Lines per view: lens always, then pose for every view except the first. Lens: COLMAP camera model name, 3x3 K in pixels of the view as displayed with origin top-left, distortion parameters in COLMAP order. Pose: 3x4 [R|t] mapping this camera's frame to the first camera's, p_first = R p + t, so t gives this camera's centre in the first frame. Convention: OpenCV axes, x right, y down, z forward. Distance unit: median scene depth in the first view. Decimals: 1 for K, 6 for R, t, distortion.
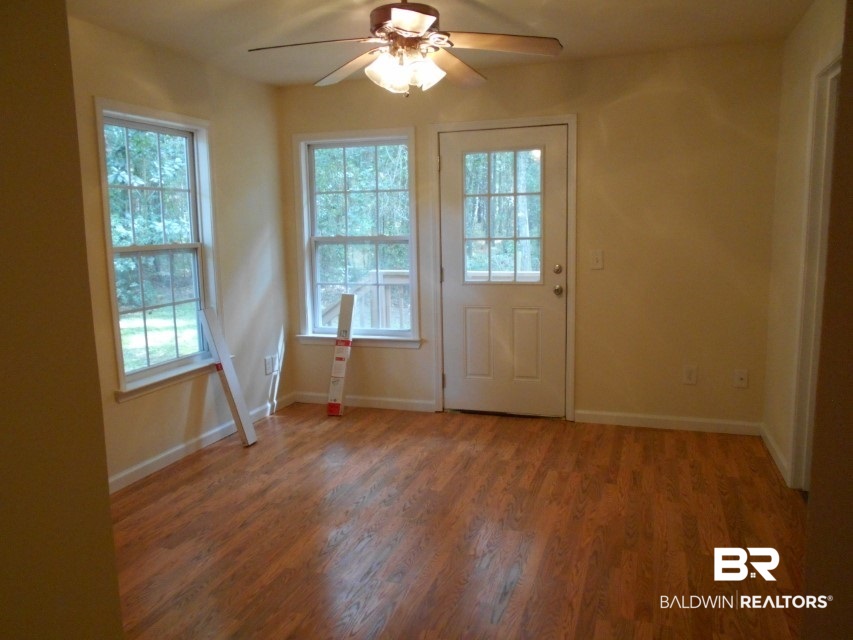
lens RADIAL K [[653.2, 0, 426.5], [0, 653.2, 320.0], [0, 0, 1]] dist [-0.004110, -0.000209]
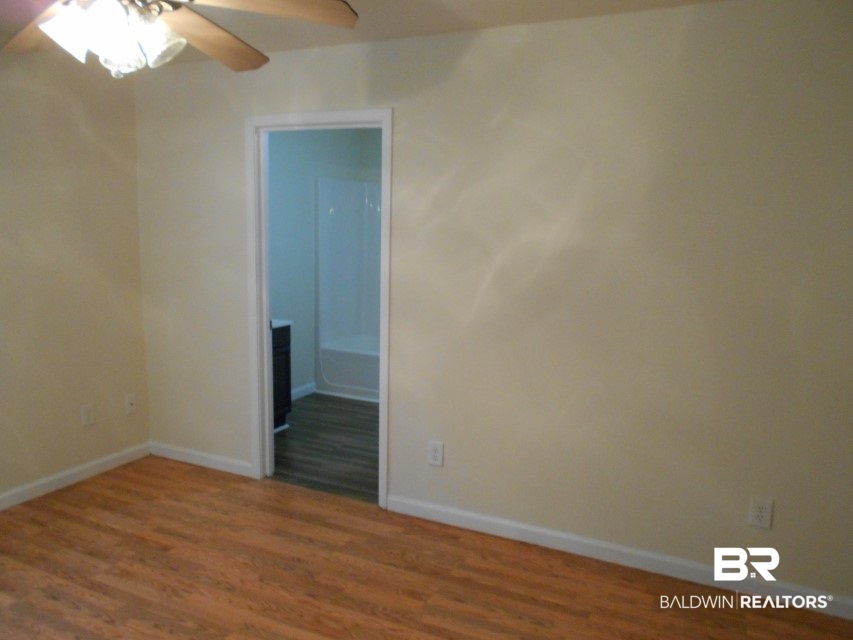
lens RADIAL K [[653.2, 0, 426.5], [0, 653.2, 320.0], [0, 0, 1]] dist [-0.004110, -0.000209]
pose [[0.124849, -0.121842, 0.984666, -0.476966], [0.110239, 0.987990, 0.108276, -0.107436], [-0.986032, 0.095030, 0.136782, 0.477498]]
